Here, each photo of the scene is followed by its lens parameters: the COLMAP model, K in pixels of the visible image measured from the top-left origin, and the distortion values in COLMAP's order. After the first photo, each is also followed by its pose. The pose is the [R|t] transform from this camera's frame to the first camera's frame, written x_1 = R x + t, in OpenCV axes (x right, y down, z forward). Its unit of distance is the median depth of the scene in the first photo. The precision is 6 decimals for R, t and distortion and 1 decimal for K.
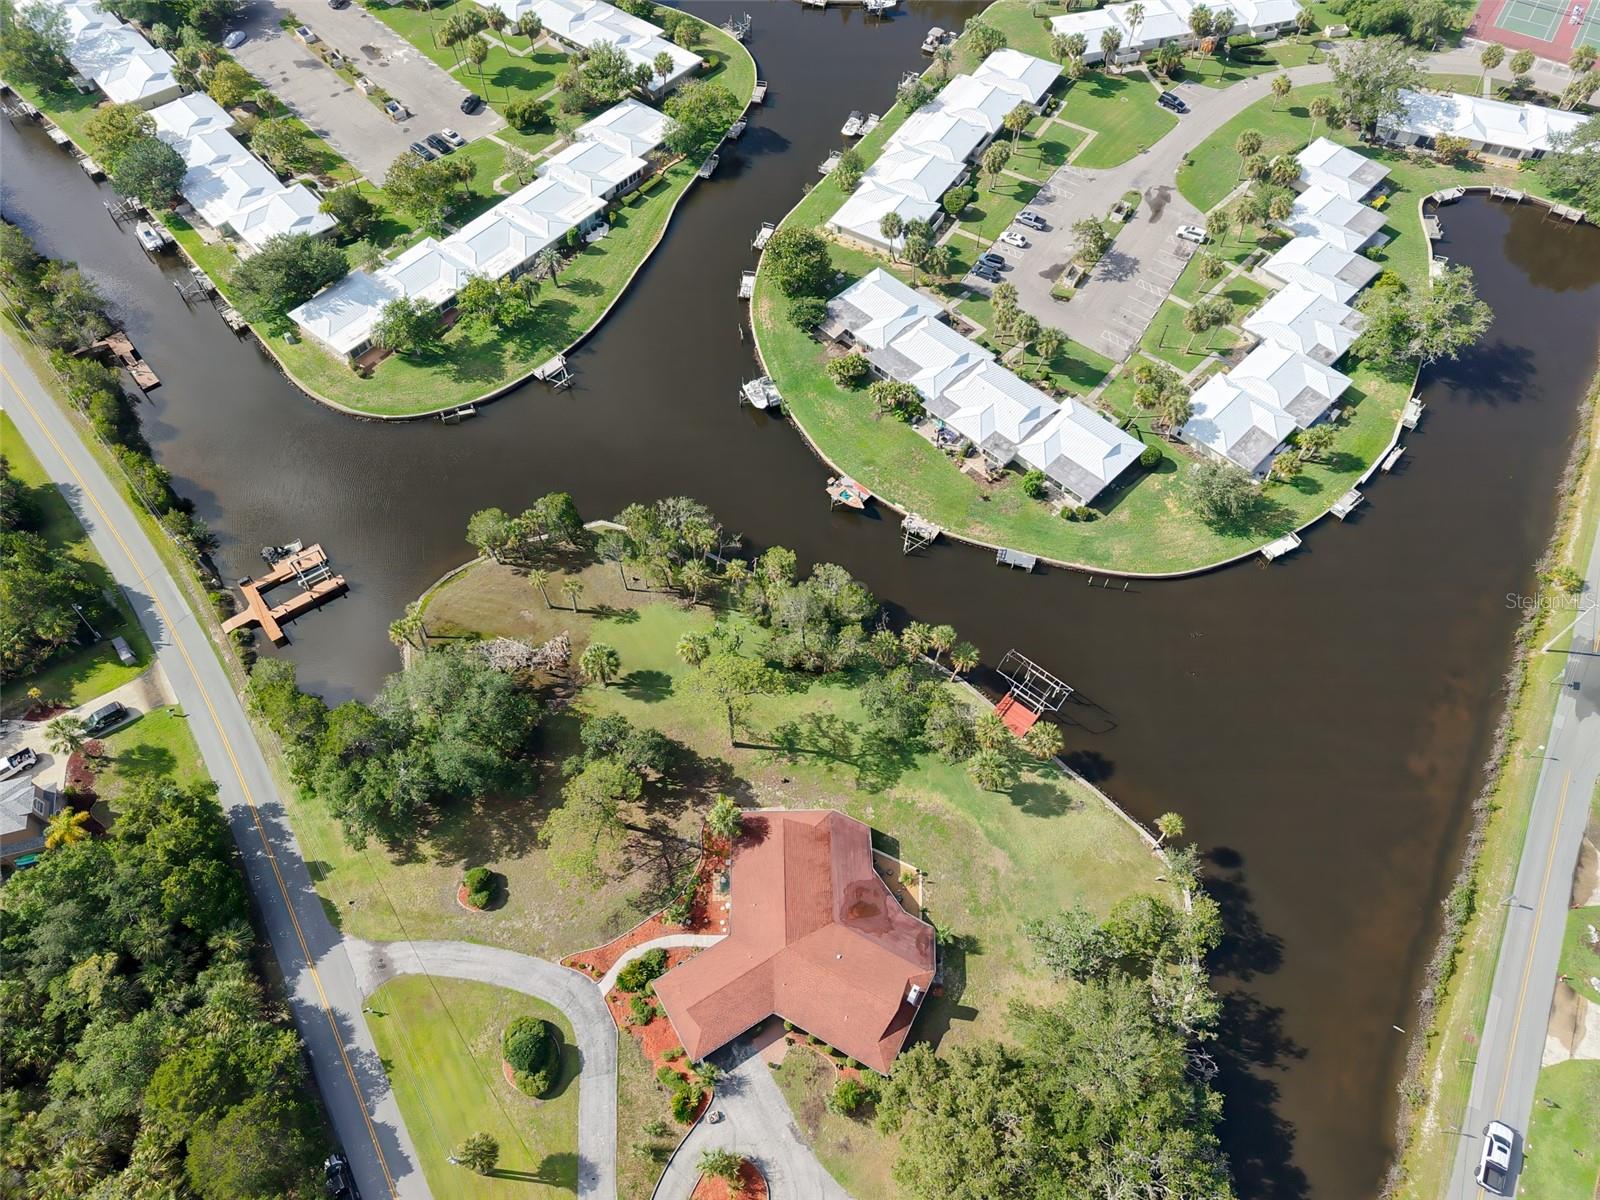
lens RADIAL K [[1074.5, 0, 835.4], [0, 1074.5, 606.3], [0, 0, 1]] dist [0.033459, -0.038232]
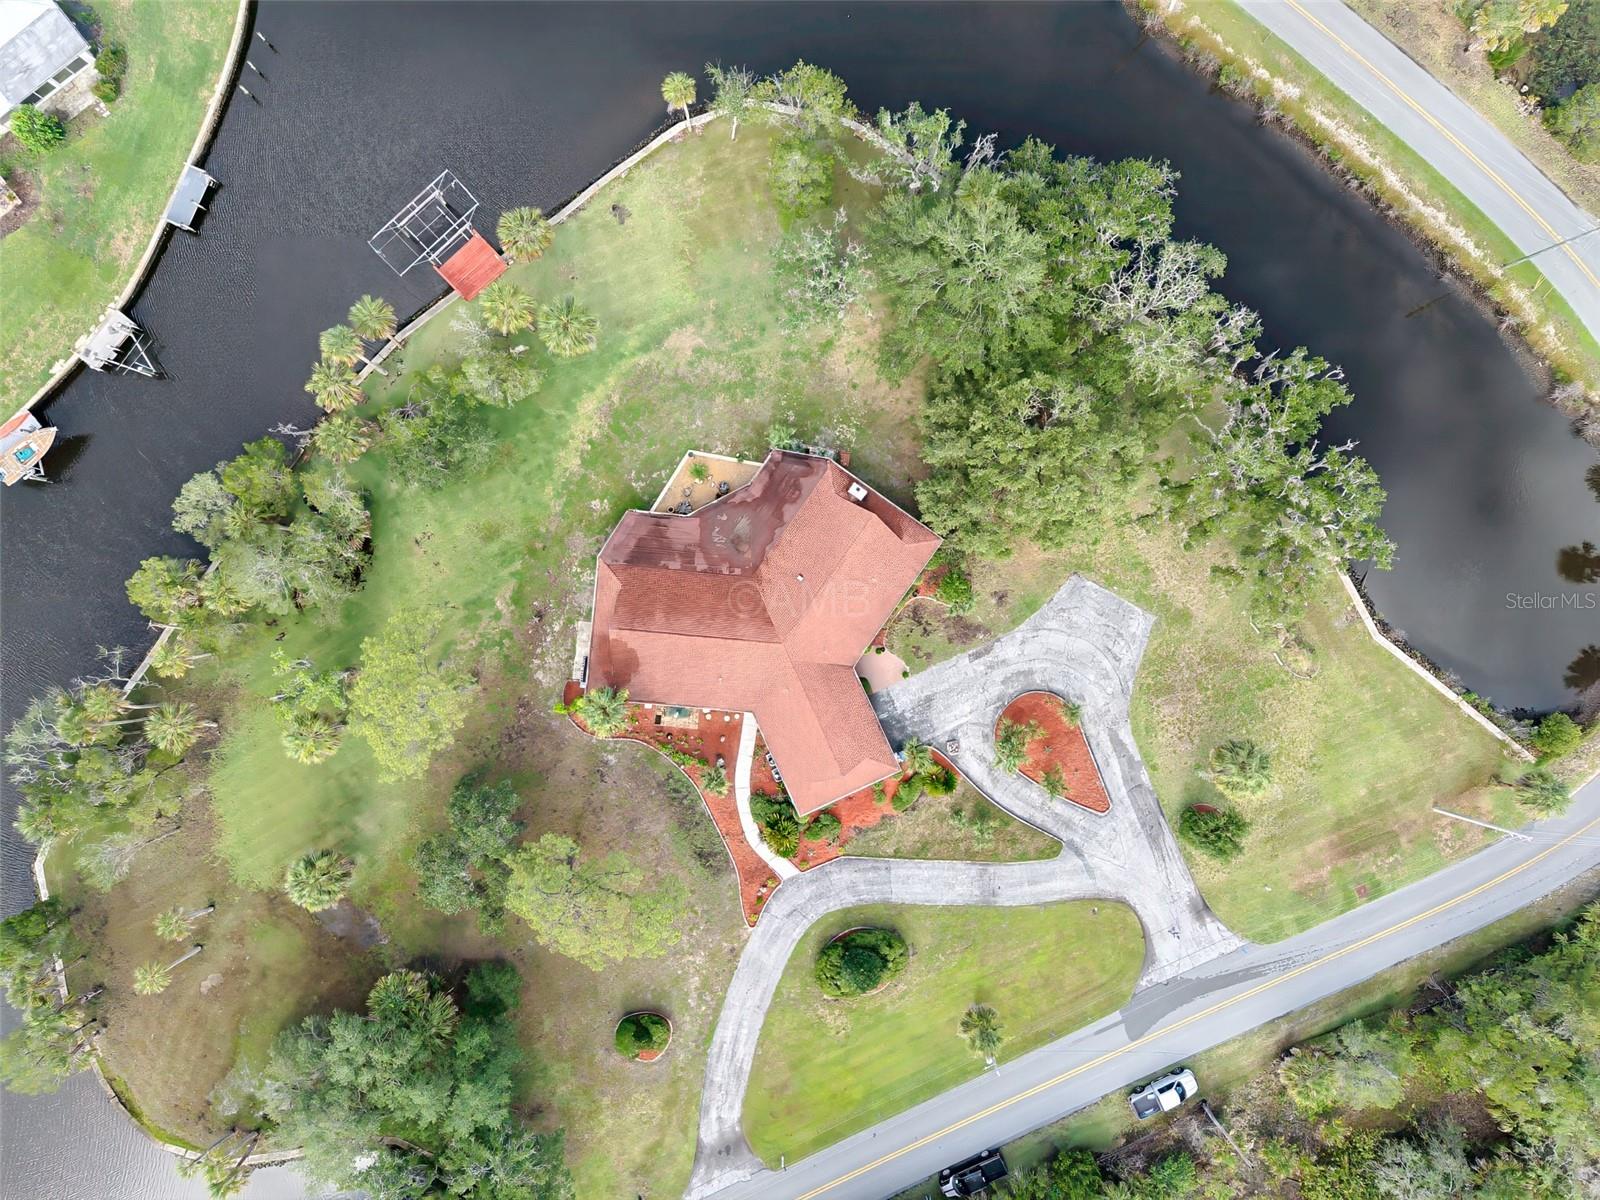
lens RADIAL K [[1074.5, 0, 835.4], [0, 1074.5, 606.3], [0, 0, 1]] dist [0.033459, -0.038232]
pose [[0.140748, -0.989680, -0.026911, 0.006747], [0.817593, 0.100860, 0.566894, -0.083941], [-0.558330, -0.101791, 0.823351, 0.318180]]
